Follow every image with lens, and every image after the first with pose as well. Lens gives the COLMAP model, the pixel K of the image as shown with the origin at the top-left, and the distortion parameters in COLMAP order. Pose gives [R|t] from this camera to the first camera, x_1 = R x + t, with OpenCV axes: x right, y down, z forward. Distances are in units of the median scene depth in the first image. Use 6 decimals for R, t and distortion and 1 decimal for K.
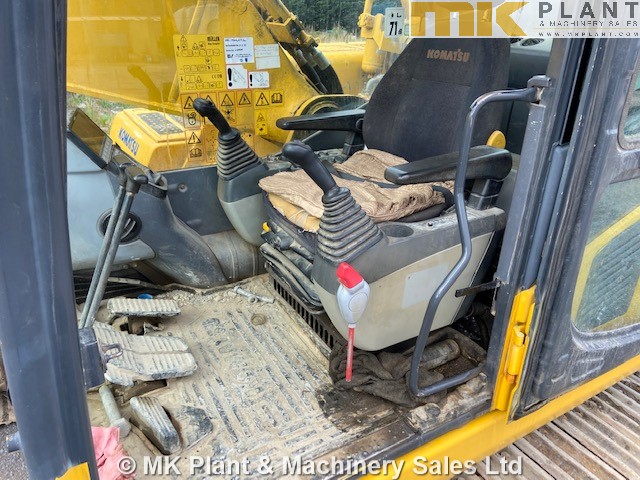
lens RADIAL K [[486.4, 0, 315.4], [0, 486.4, 239.9], [0, 0, 1]] dist [0.136382, -0.187218]
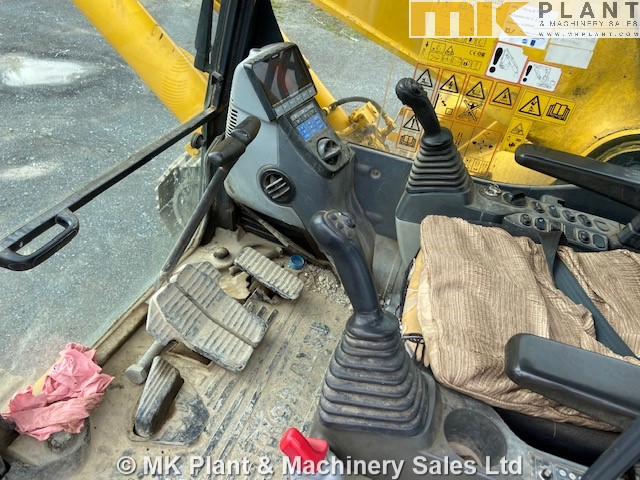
lens RADIAL K [[486.4, 0, 315.4], [0, 486.4, 239.9], [0, 0, 1]] dist [0.136382, -0.187218]
pose [[0.647183, 0.520730, -0.556771, 0.192723], [-0.435125, 0.852019, 0.291083, -0.226329], [0.625956, 0.053881, 0.777995, 0.348014]]
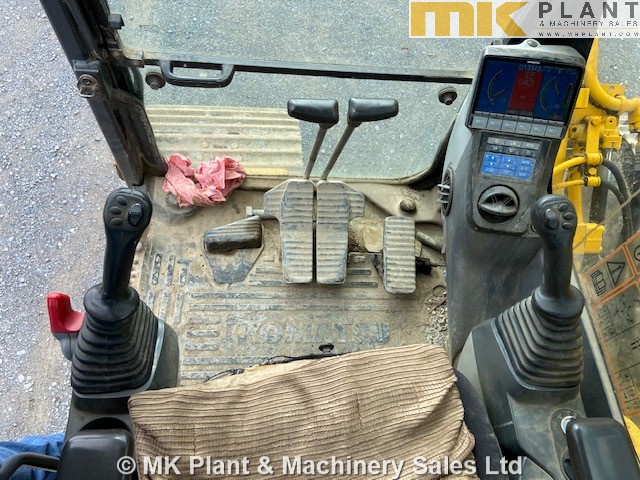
lens RADIAL K [[486.4, 0, 315.4], [0, 486.4, 239.9], [0, 0, 1]] dist [0.136382, -0.187218]
pose [[-0.463058, 0.741124, -0.486119, 0.121013], [-0.468025, 0.261304, 0.844199, -0.534023], [0.752682, 0.618429, 0.225866, 0.701069]]
